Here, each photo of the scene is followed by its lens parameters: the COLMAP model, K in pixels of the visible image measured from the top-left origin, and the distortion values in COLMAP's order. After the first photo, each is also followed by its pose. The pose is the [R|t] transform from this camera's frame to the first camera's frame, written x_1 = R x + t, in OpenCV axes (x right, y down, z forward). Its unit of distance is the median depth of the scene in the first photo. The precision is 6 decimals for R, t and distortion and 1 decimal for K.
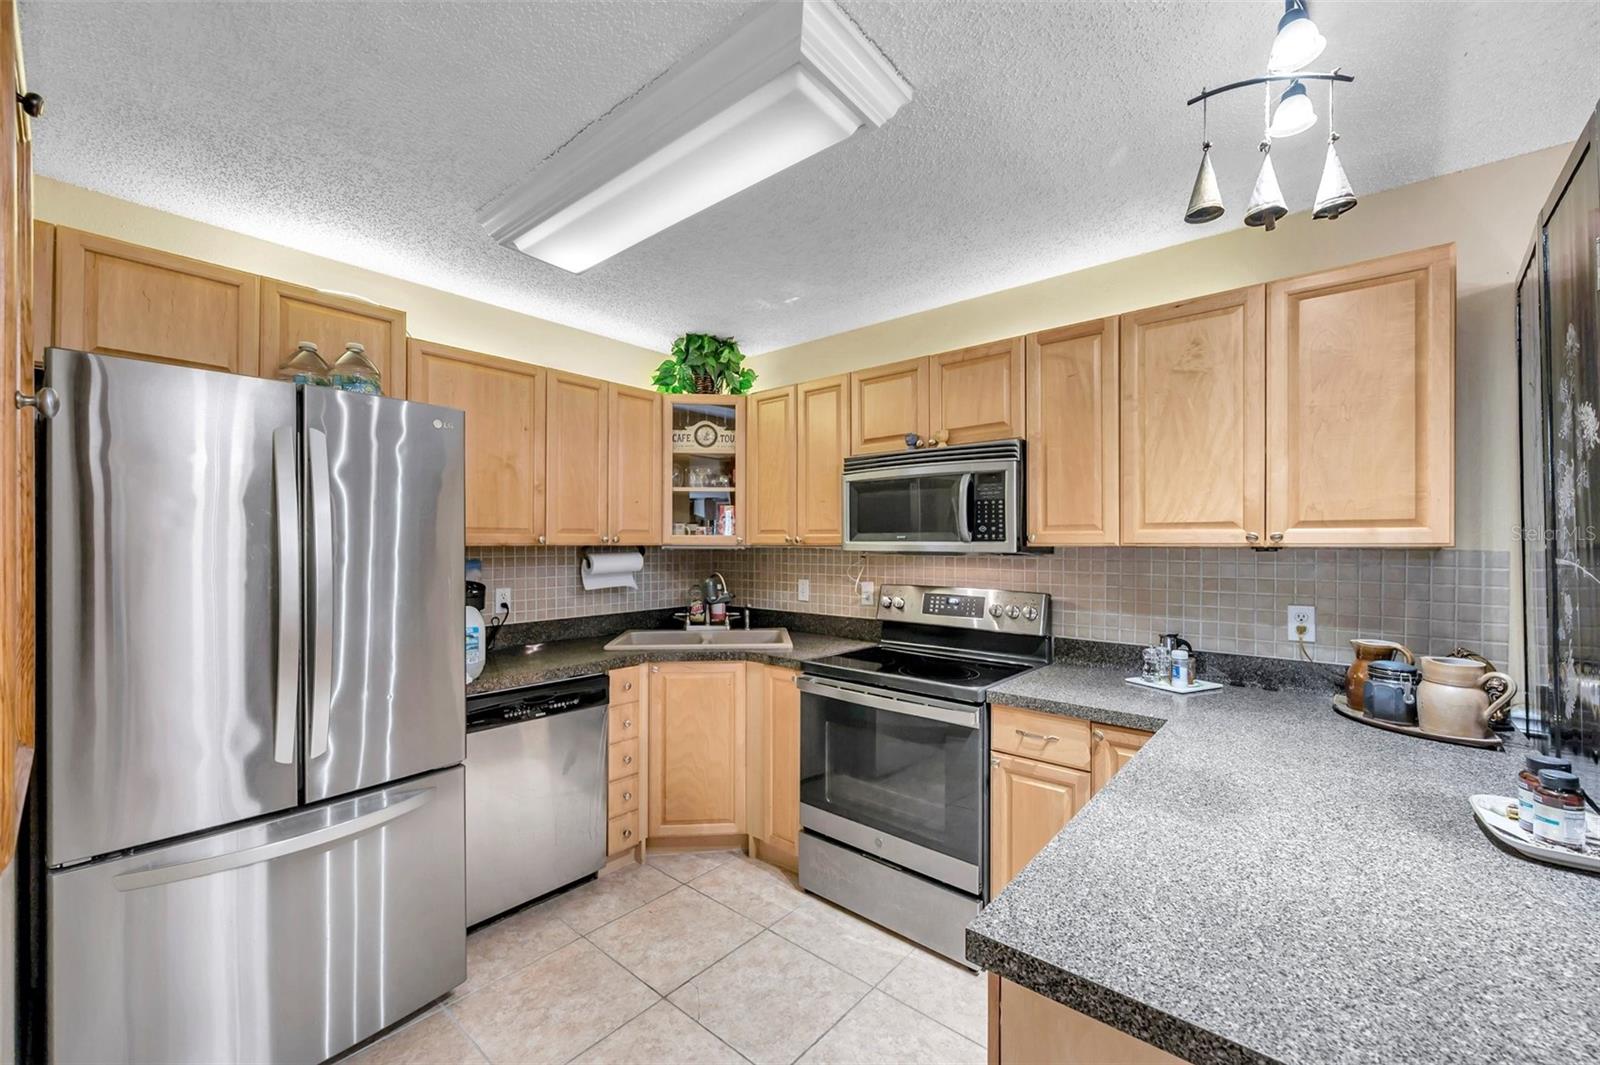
lens RADIAL K [[632.1, 0, 800.8], [0, 632.1, 545.3], [0, 0, 1]] dist [-0.001040, -0.000339]
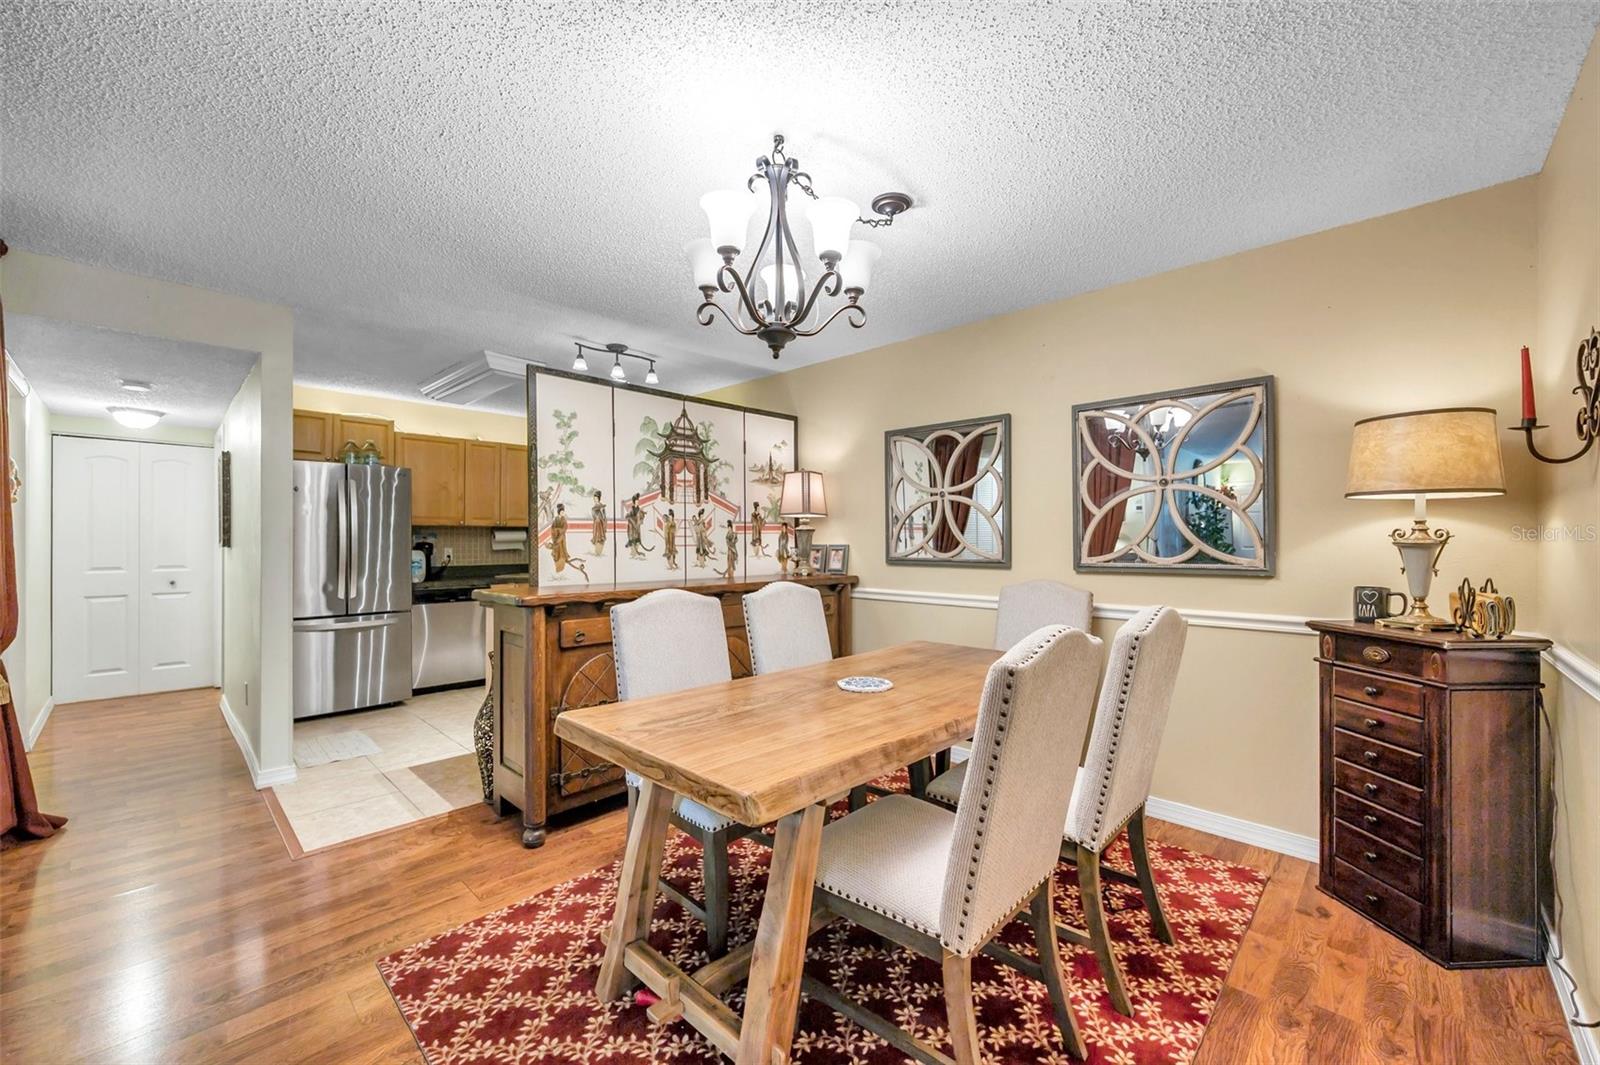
lens RADIAL K [[632.1, 0, 787.5], [0, 632.1, 535.3], [0, 0, 1]] dist [-0.001040, -0.000339]
pose [[0.995976, 0.002054, -0.089594, 0.838259], [-0.001787, 0.999994, 0.003059, 0.022934], [0.089599, -0.002887, 0.995974, -0.959344]]
